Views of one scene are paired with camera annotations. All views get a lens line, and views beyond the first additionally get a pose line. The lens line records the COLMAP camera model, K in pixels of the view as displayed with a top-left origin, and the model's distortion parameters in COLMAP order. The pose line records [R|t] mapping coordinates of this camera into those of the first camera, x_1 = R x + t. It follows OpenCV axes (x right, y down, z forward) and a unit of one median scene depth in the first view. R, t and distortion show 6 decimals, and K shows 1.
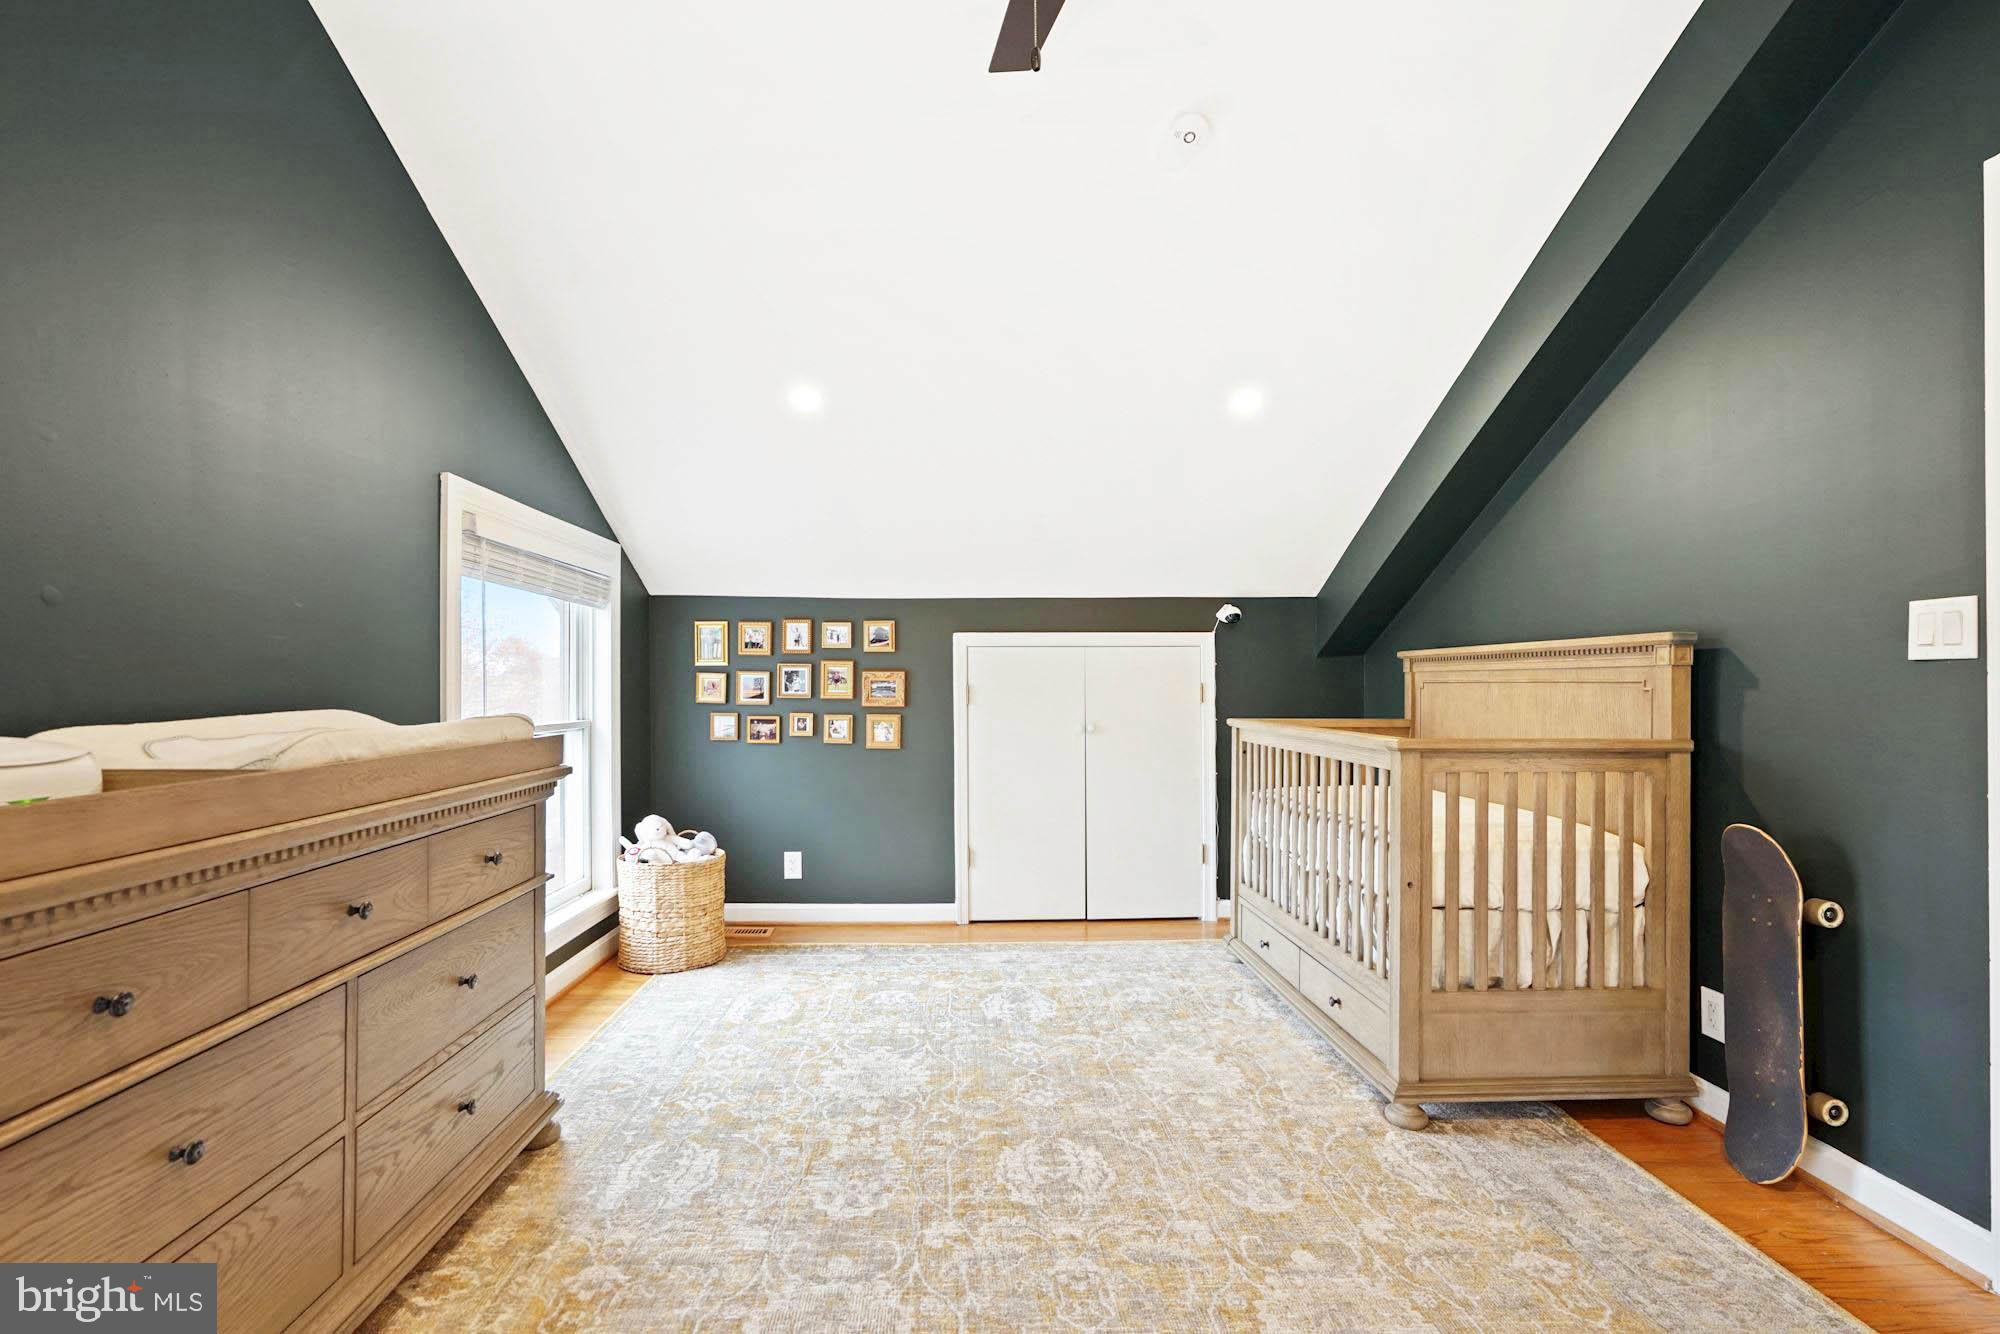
lens RADIAL K [[919.0, 0, 1006.4], [0, 919.0, 679.0], [0, 0, 1]] dist [-0.007620, 0.006657]
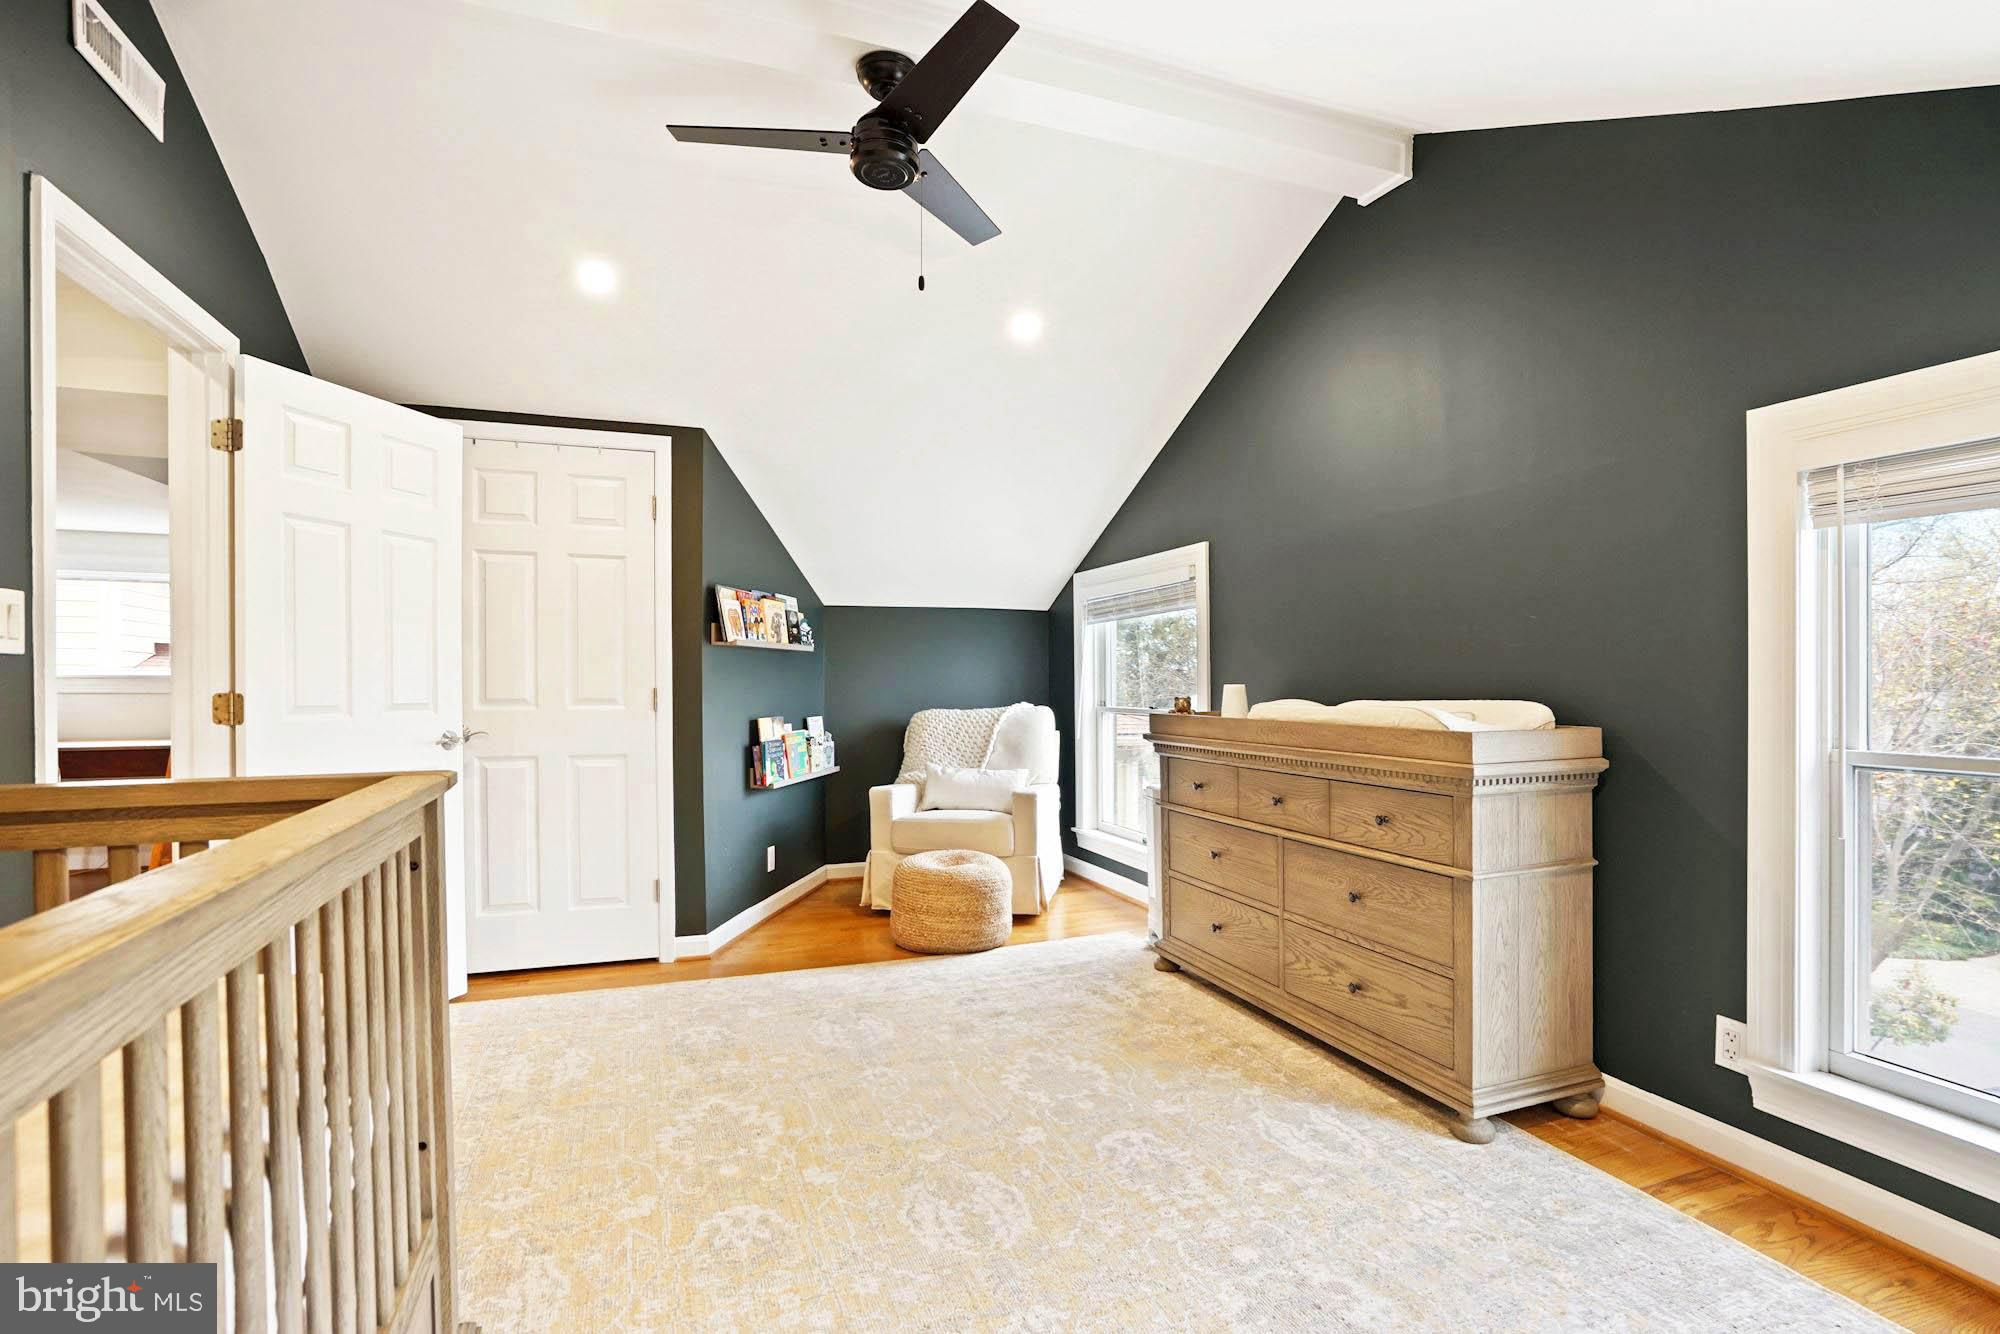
lens RADIAL K [[919.0, 0, 1006.6], [0, 919.0, 681.6], [0, 0, 1]] dist [-0.007620, 0.006657]
pose [[-0.948118, 0.000569, -0.317920, 0.374305], [0.002546, 0.999980, -0.005803, 0.014729], [0.317910, -0.006311, -0.948100, 2.316456]]
